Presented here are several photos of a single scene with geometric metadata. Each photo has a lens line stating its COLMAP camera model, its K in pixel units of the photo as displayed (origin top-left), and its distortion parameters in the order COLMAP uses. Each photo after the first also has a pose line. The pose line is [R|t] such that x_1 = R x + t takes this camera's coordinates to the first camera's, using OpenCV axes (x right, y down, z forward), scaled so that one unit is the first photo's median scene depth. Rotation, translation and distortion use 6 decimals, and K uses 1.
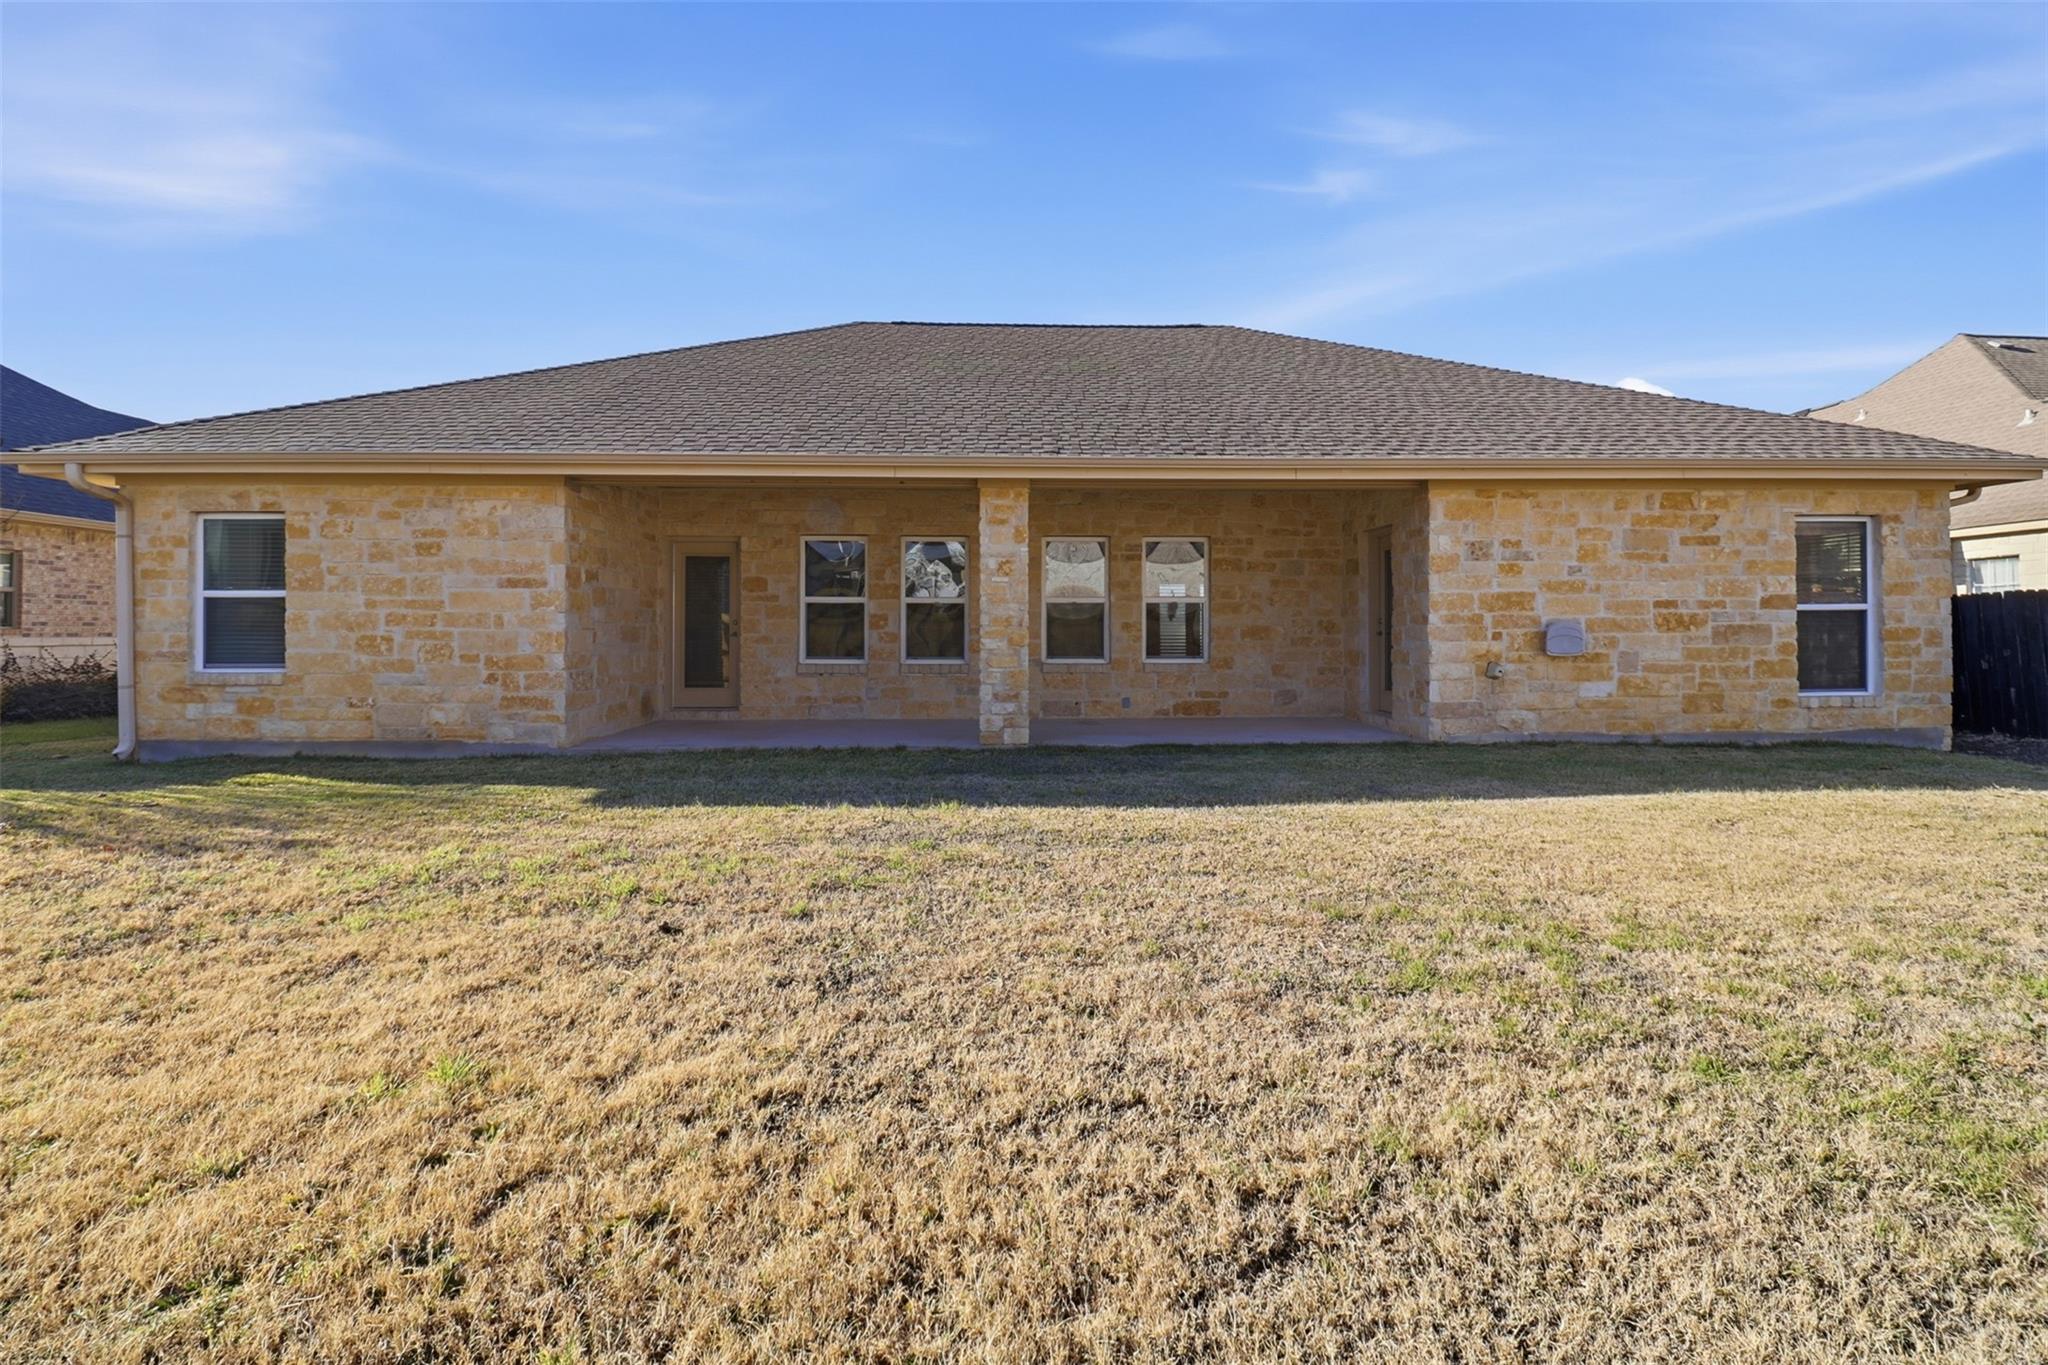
lens RADIAL K [[957.1, 0, 1018.2], [0, 957.1, 621.4], [0, 0, 1]] dist [-0.004248, -0.009679]
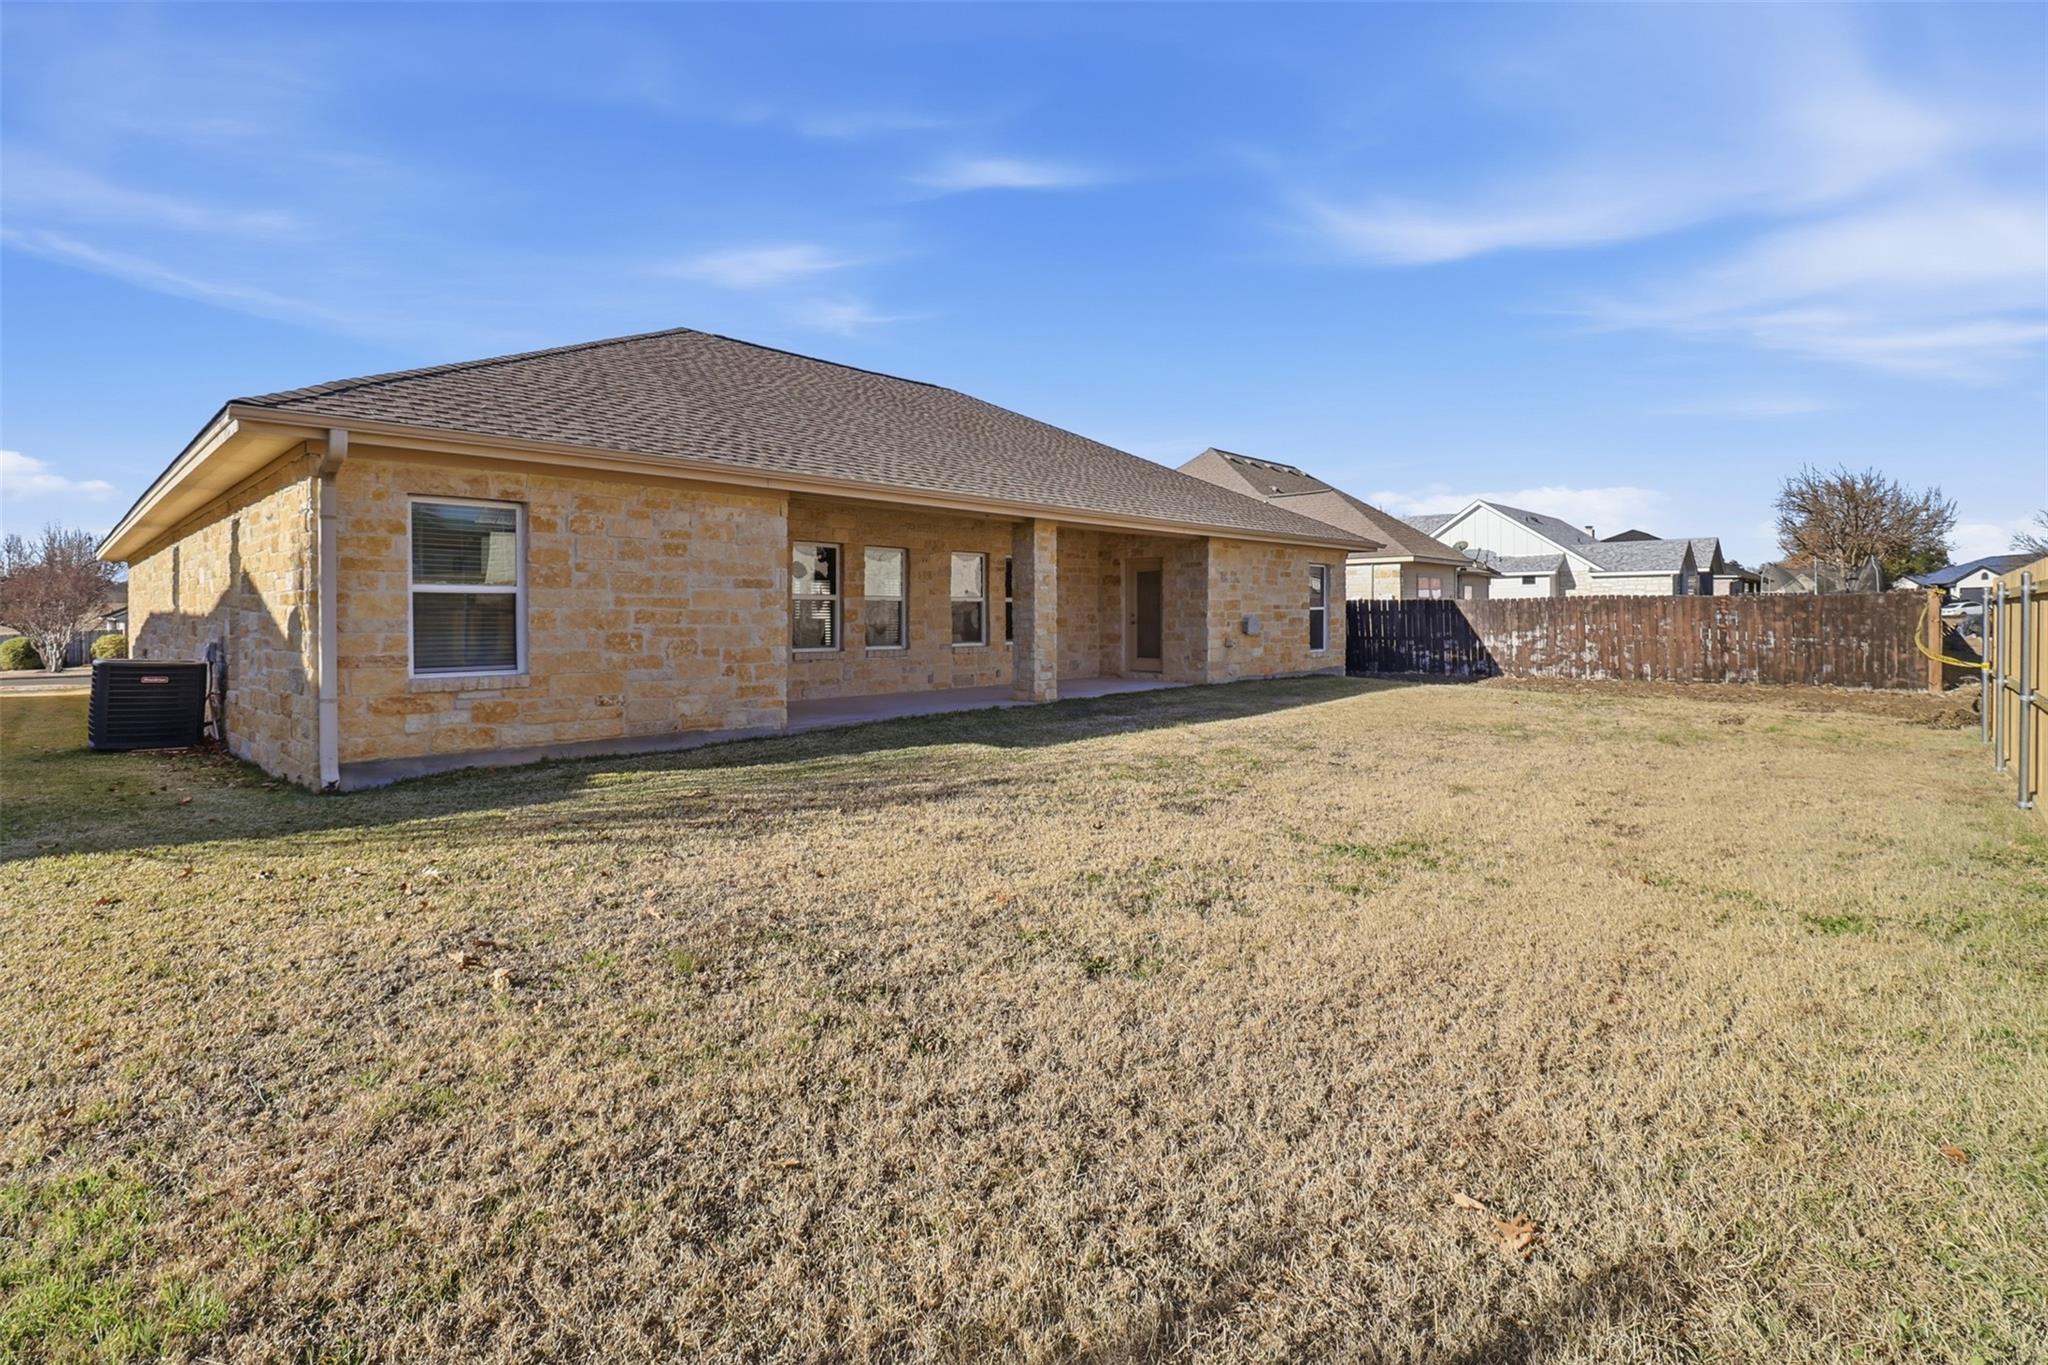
lens RADIAL K [[957.1, 0, 1023.2], [0, 957.1, 623.1], [0, 0, 1]] dist [-0.004248, -0.009679]
pose [[0.707258, -0.007879, 0.706912, -1.062705], [-0.003853, 0.999880, 0.015000, -0.012087], [-0.706946, -0.013332, 0.707142, -0.011010]]
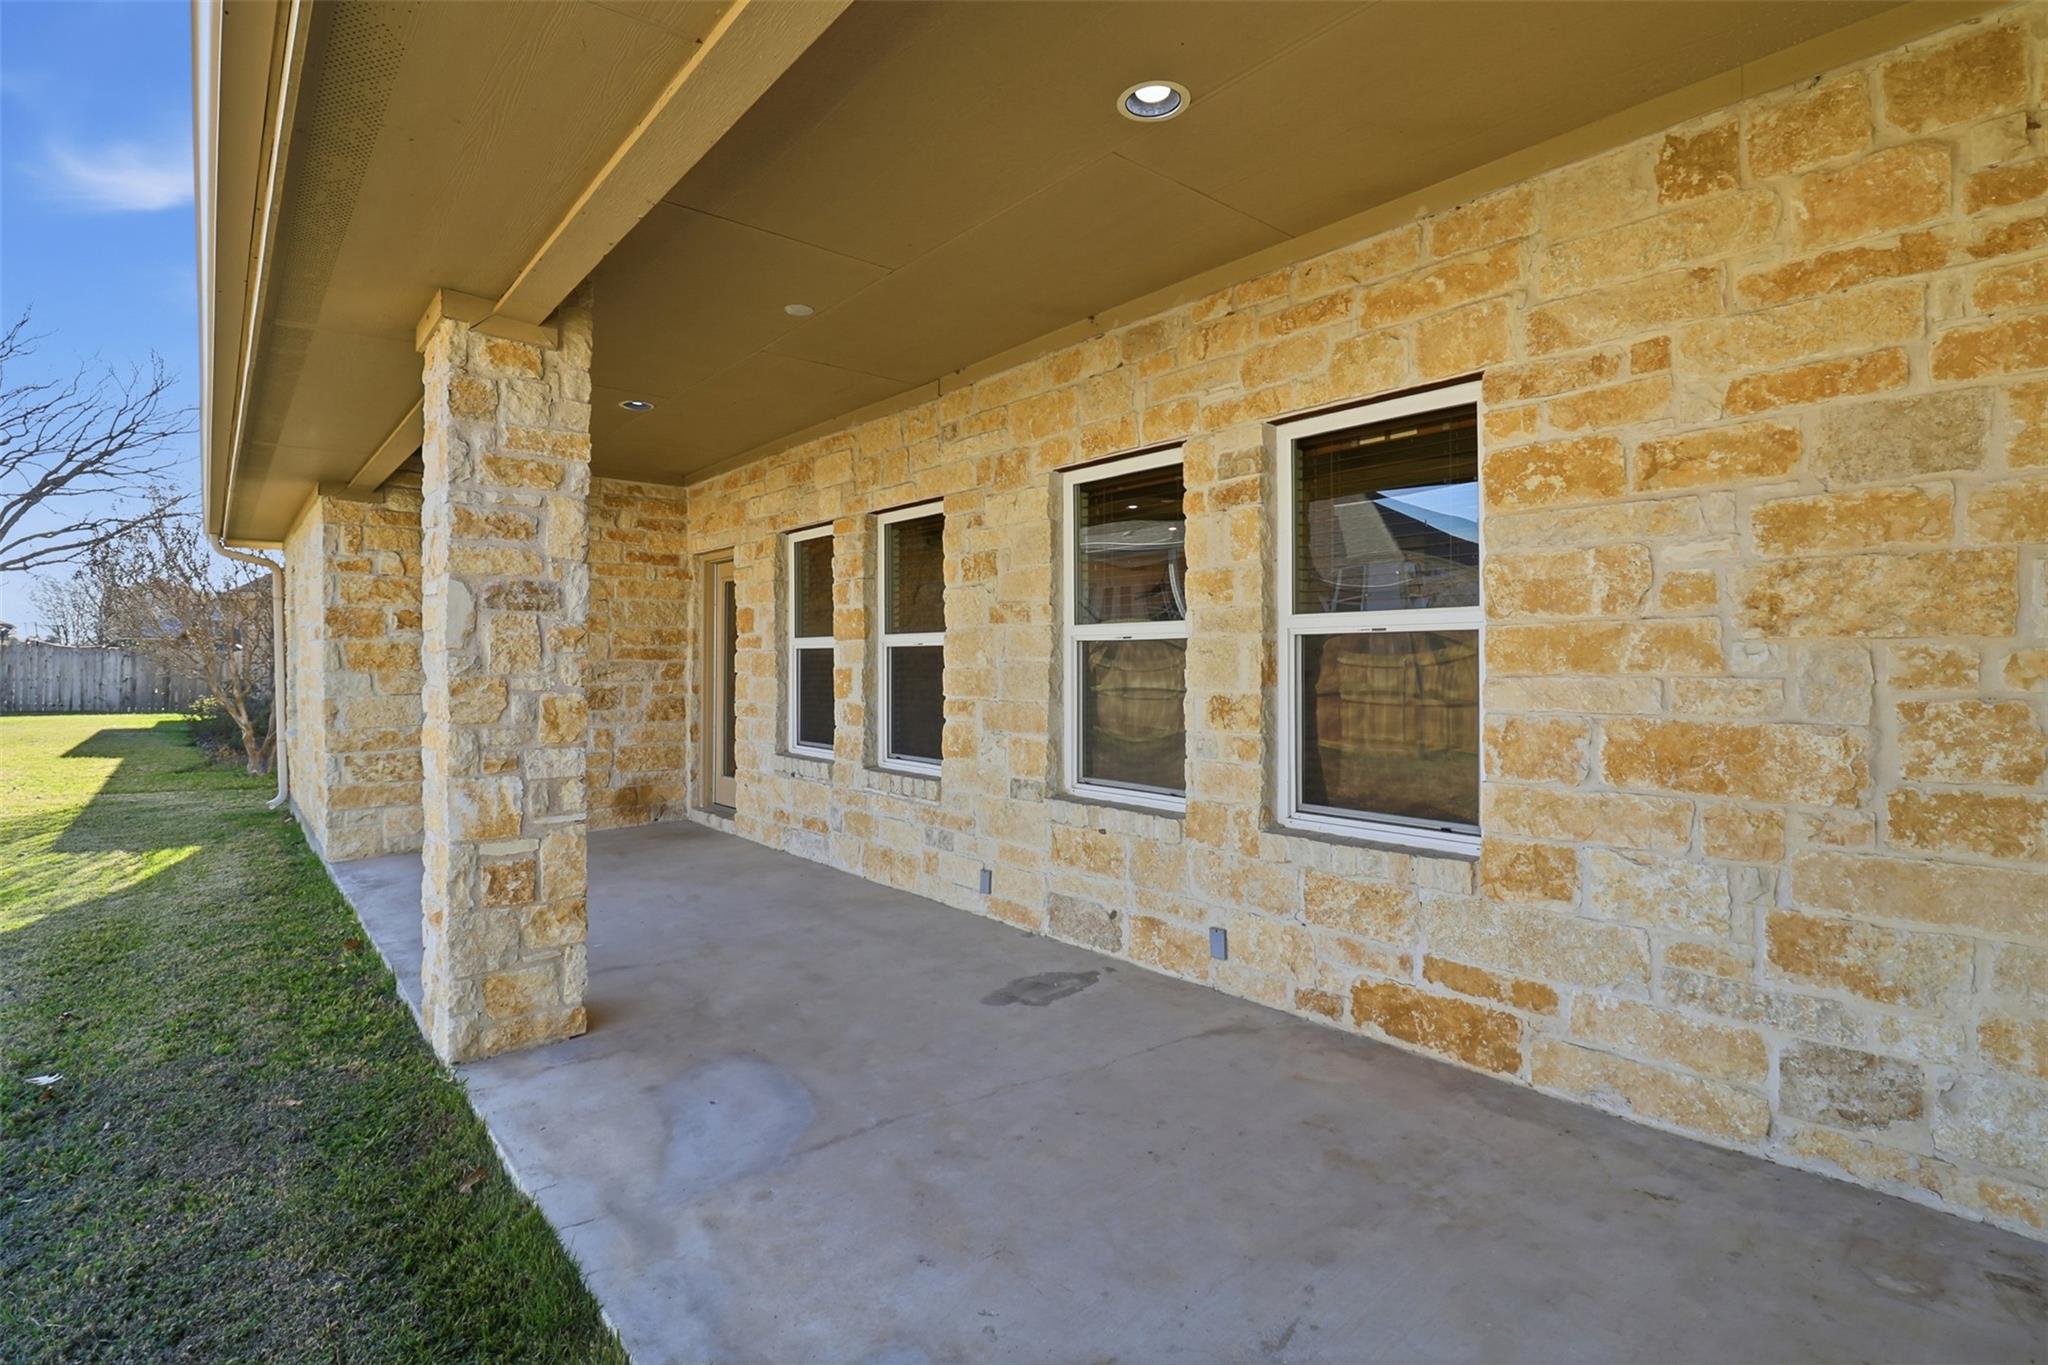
lens RADIAL K [[957.1, 0, 1039.1], [0, 957.1, 658.1], [0, 0, 1]] dist [-0.004248, -0.009679]
pose [[0.639880, -0.005524, -0.768455, 0.407652], [0.005720, 0.999981, -0.002426, -0.014652], [0.768454, -0.002844, 0.639899, 0.937128]]
